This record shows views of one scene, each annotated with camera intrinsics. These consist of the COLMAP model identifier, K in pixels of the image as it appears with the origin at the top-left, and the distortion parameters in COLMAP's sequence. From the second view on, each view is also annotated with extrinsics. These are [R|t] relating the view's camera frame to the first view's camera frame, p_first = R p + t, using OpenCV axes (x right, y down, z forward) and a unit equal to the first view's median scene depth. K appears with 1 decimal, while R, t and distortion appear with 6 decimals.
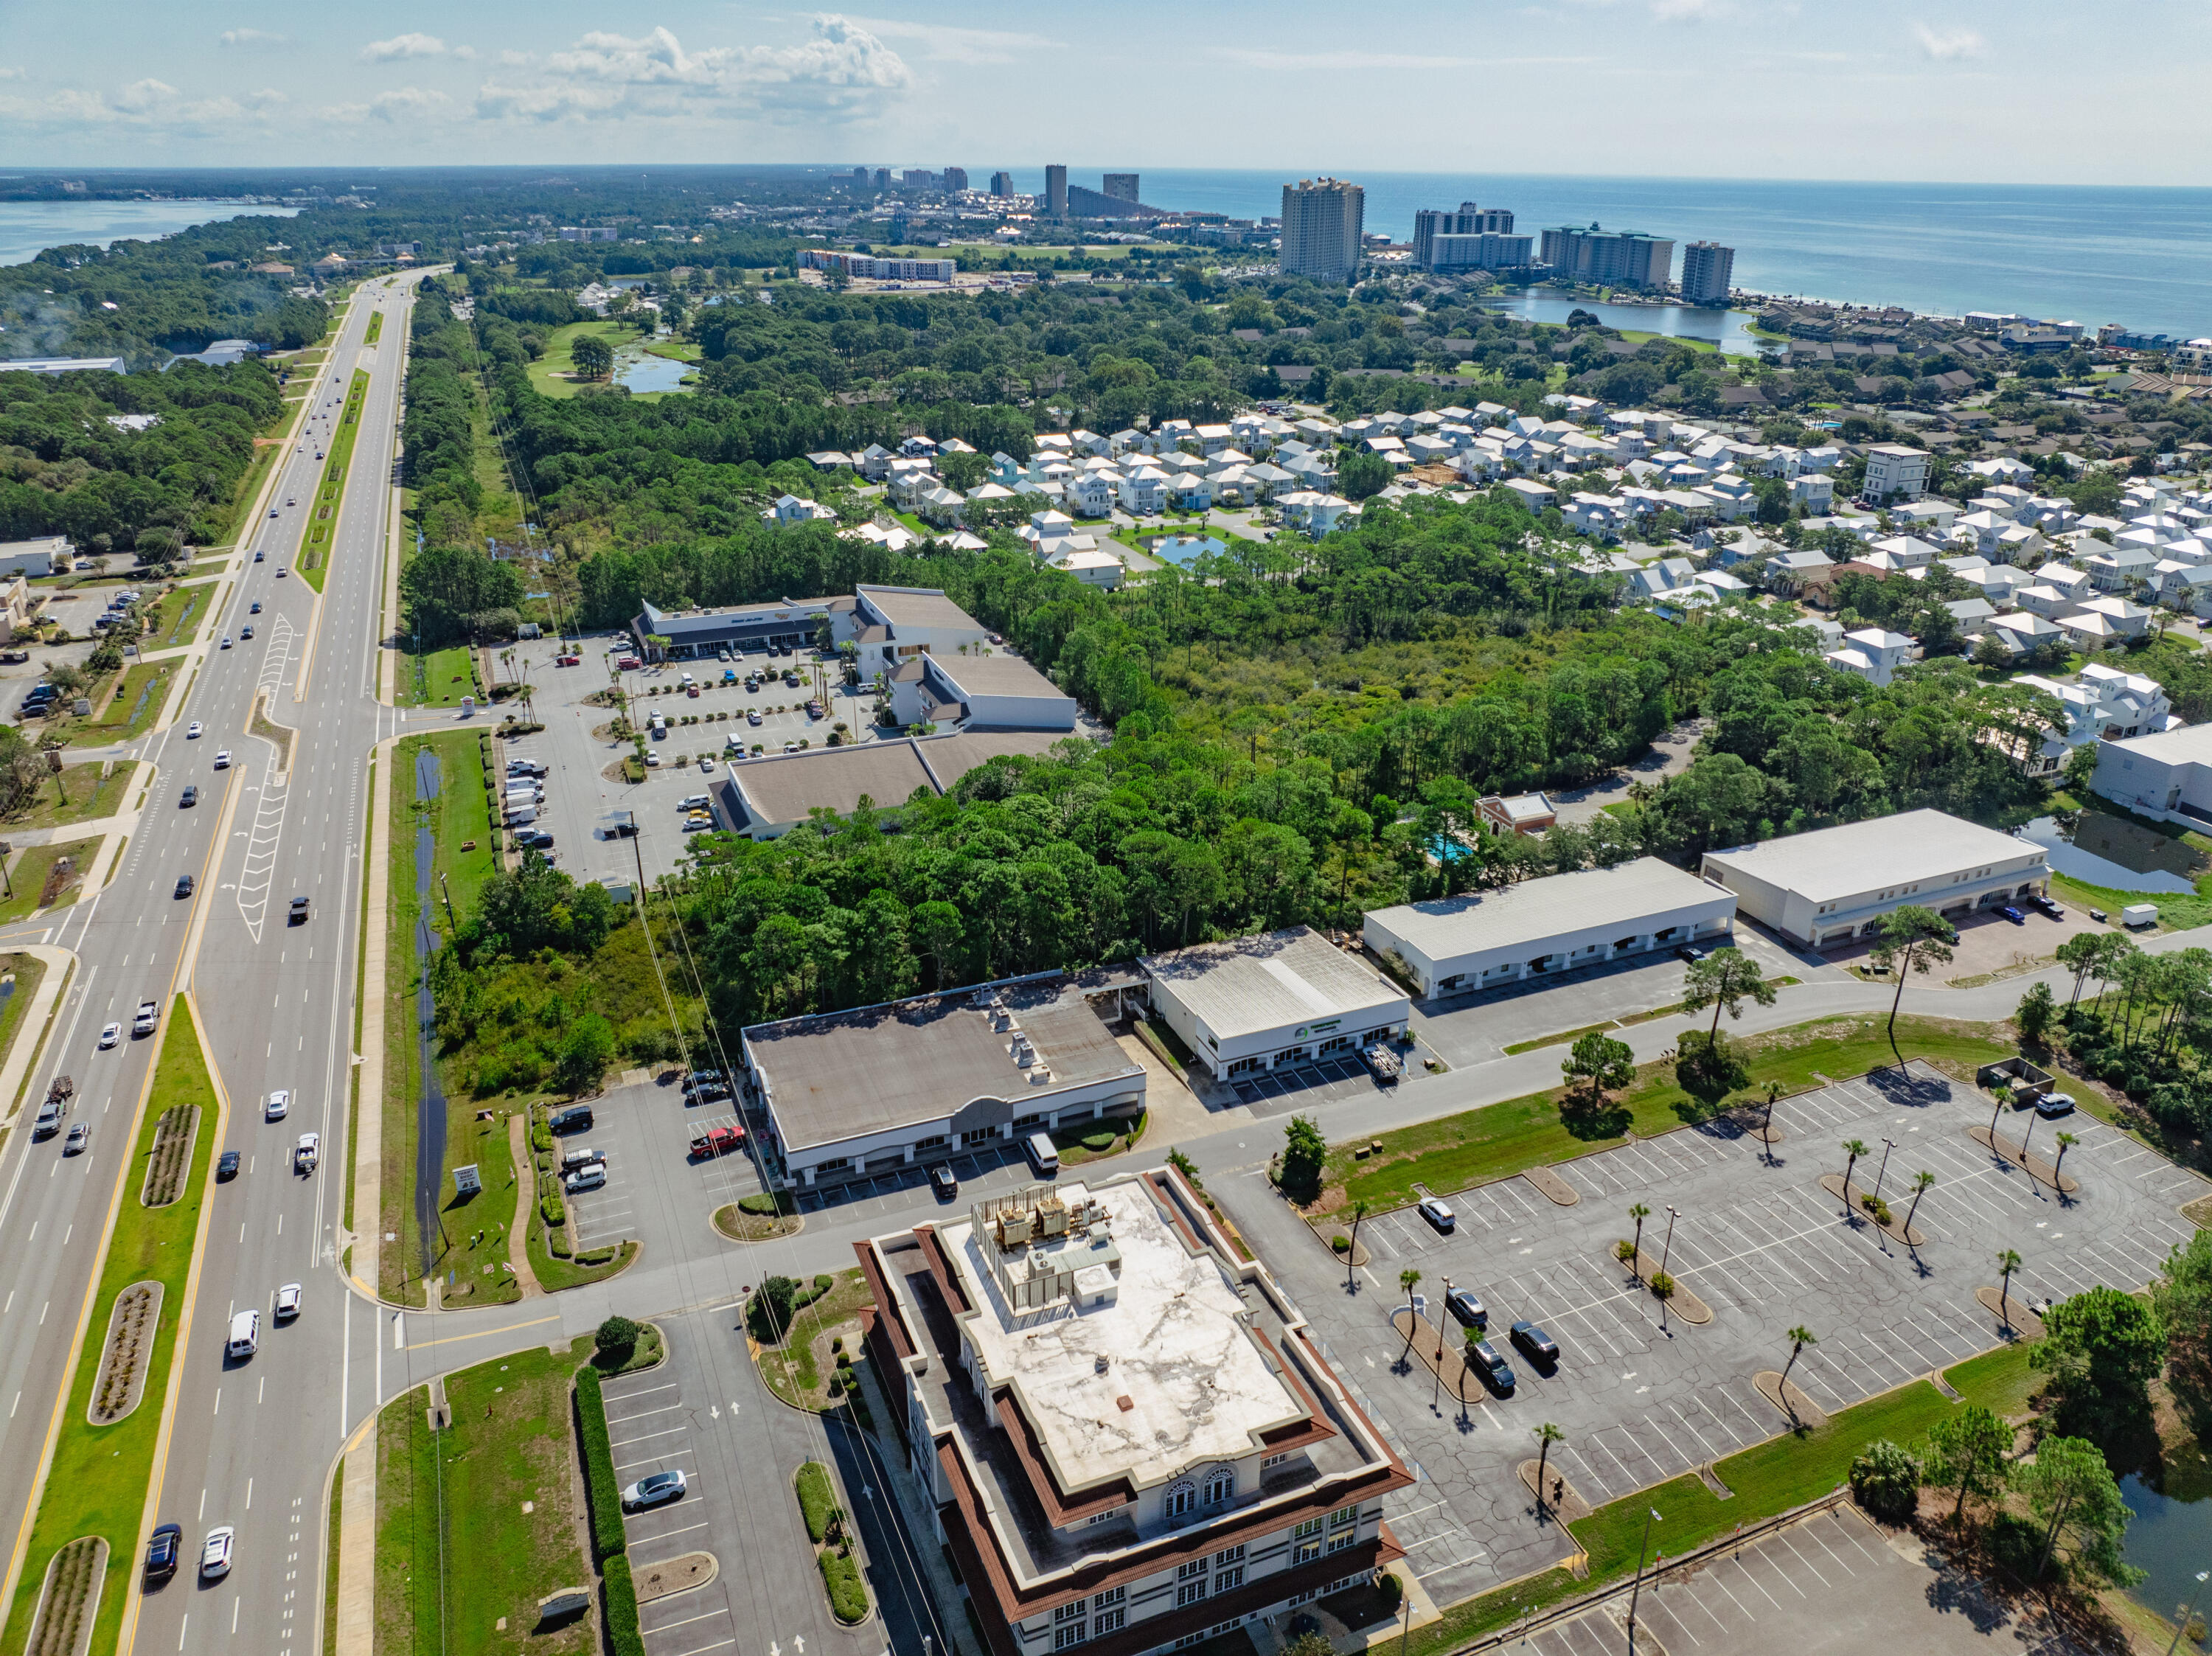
lens RADIAL K [[1537.4, 0, 1106.0], [0, 1537.4, 828.0], [0, 0, 1]] dist [-0.037837, -0.001229]
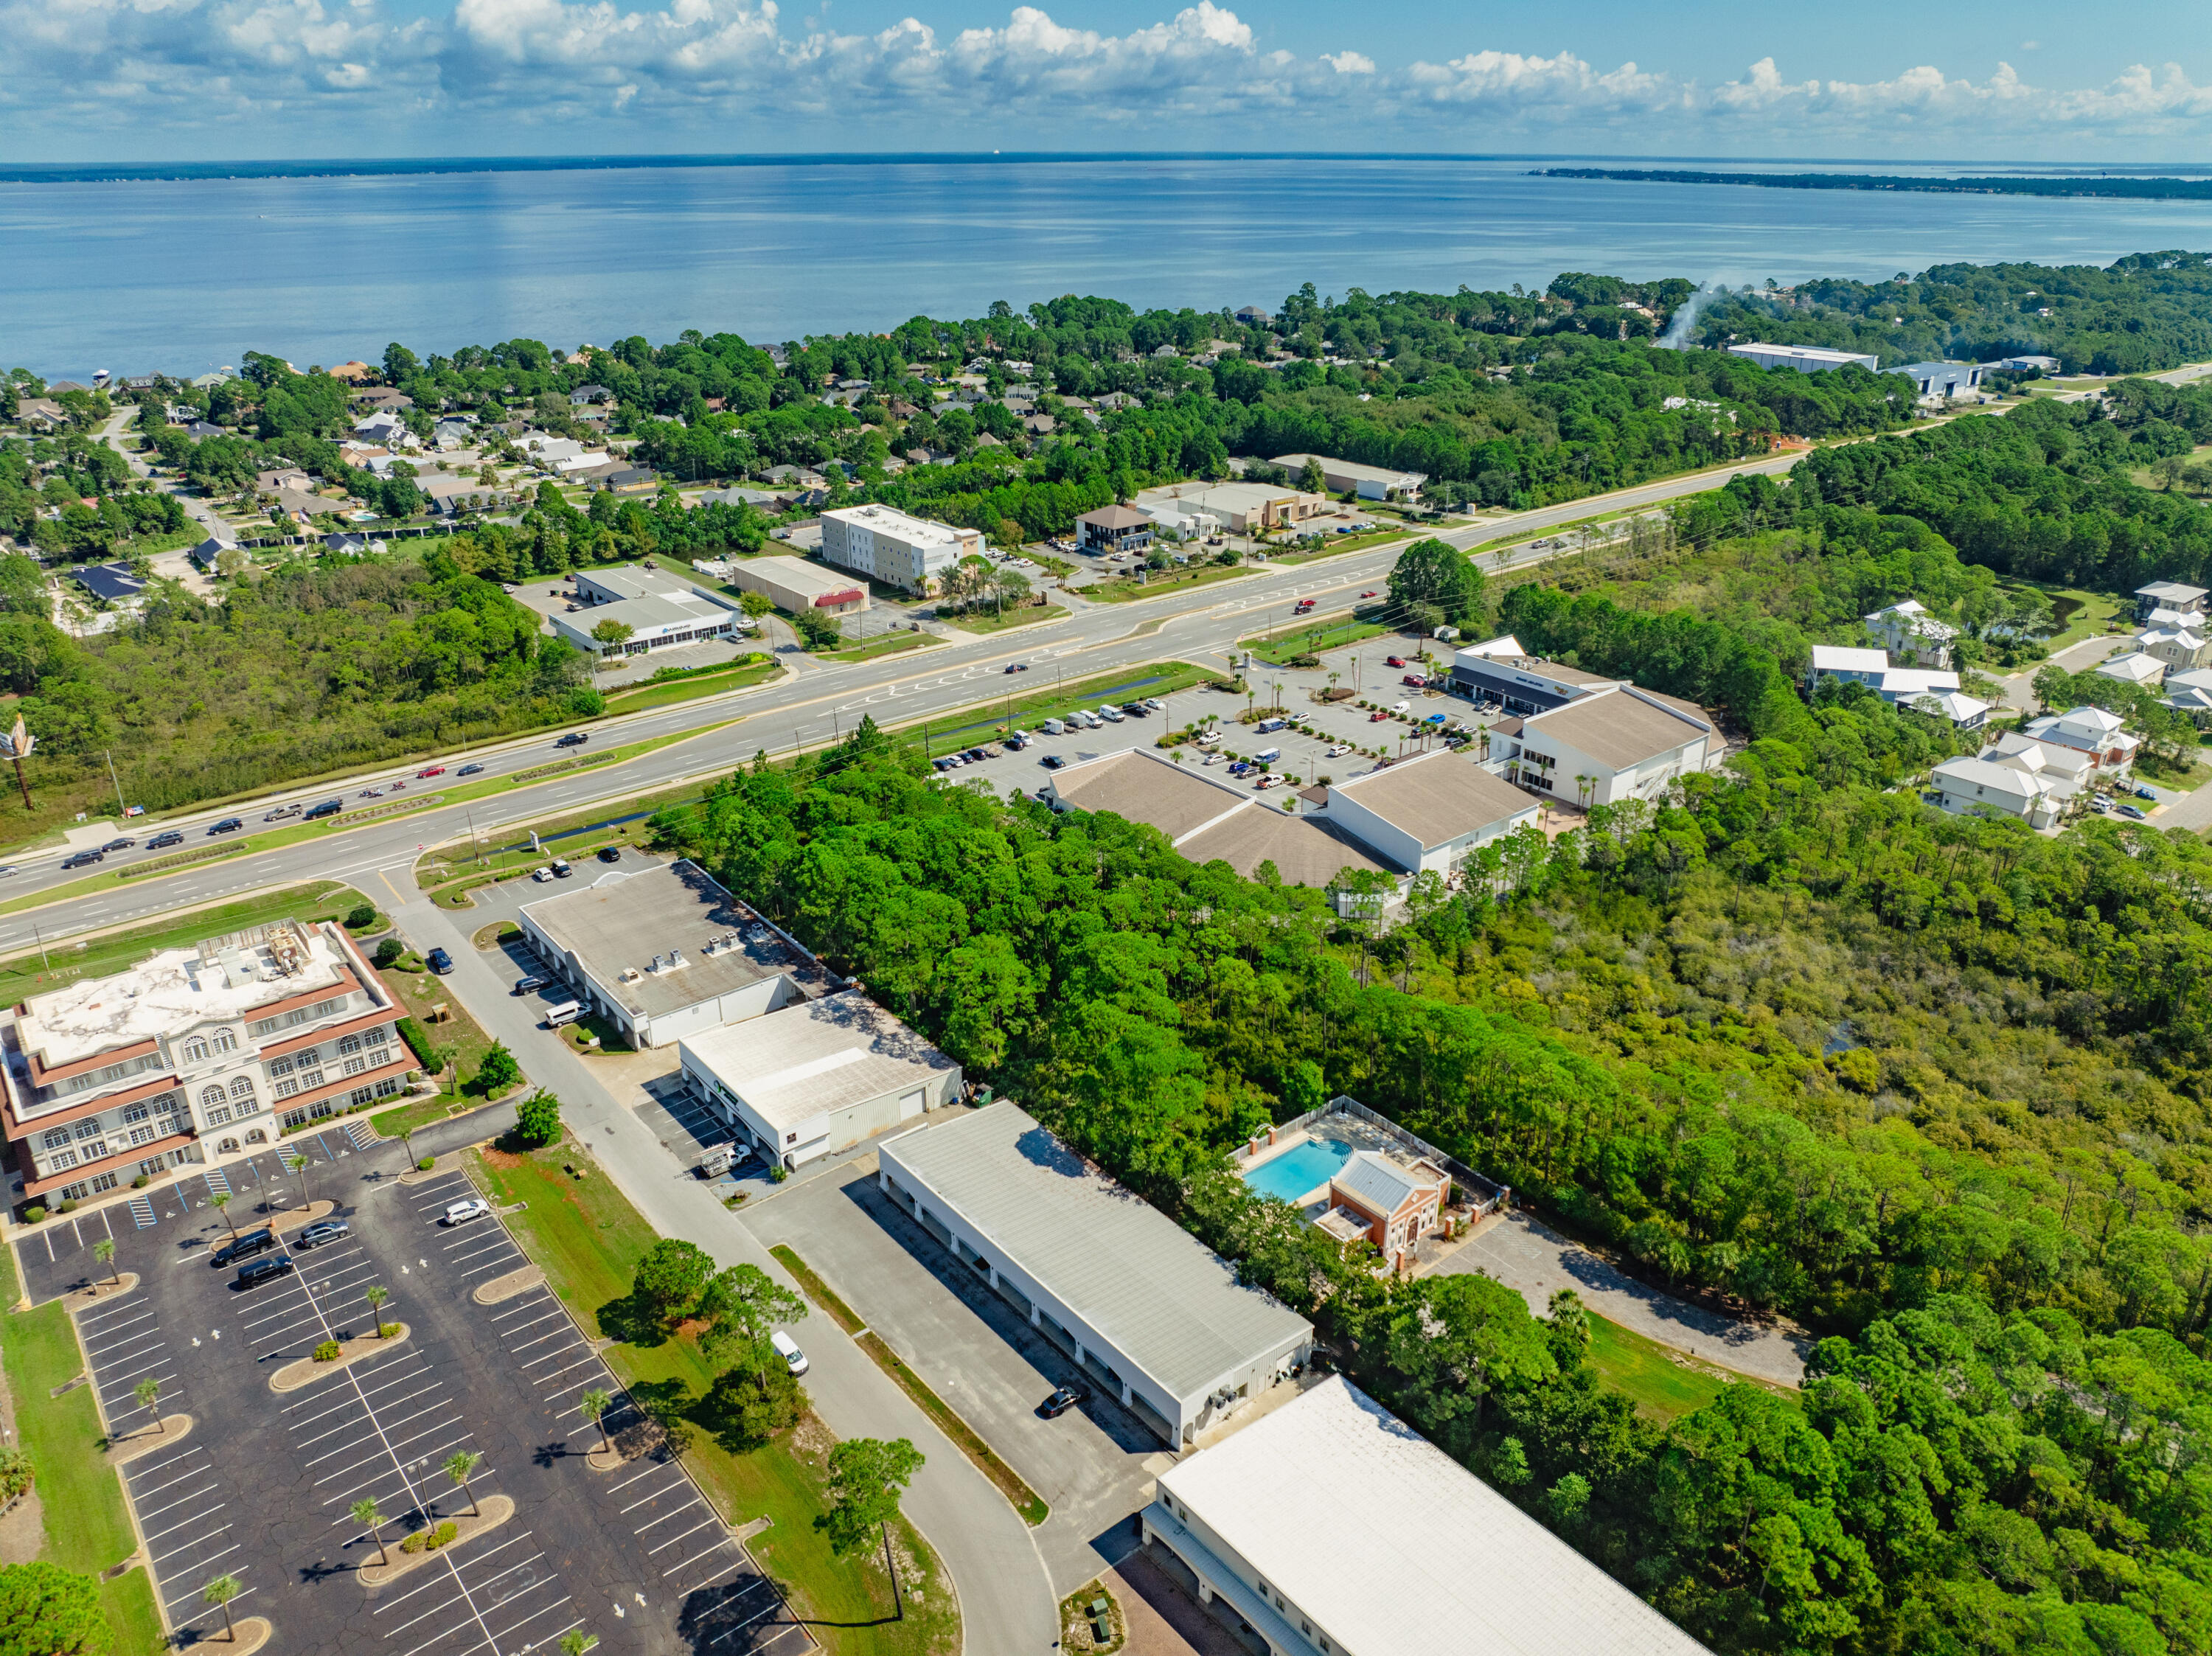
lens RADIAL K [[1572.9, 0, 1106.0], [0, 1572.9, 828.0], [0, 0, 1]] dist [-0.035843, 0.003430]
pose [[0.281718, 0.374725, -0.883298, 0.611776], [-0.379560, 0.889016, 0.256095, -0.219272], [0.881232, 0.263118, 0.392683, 0.461837]]
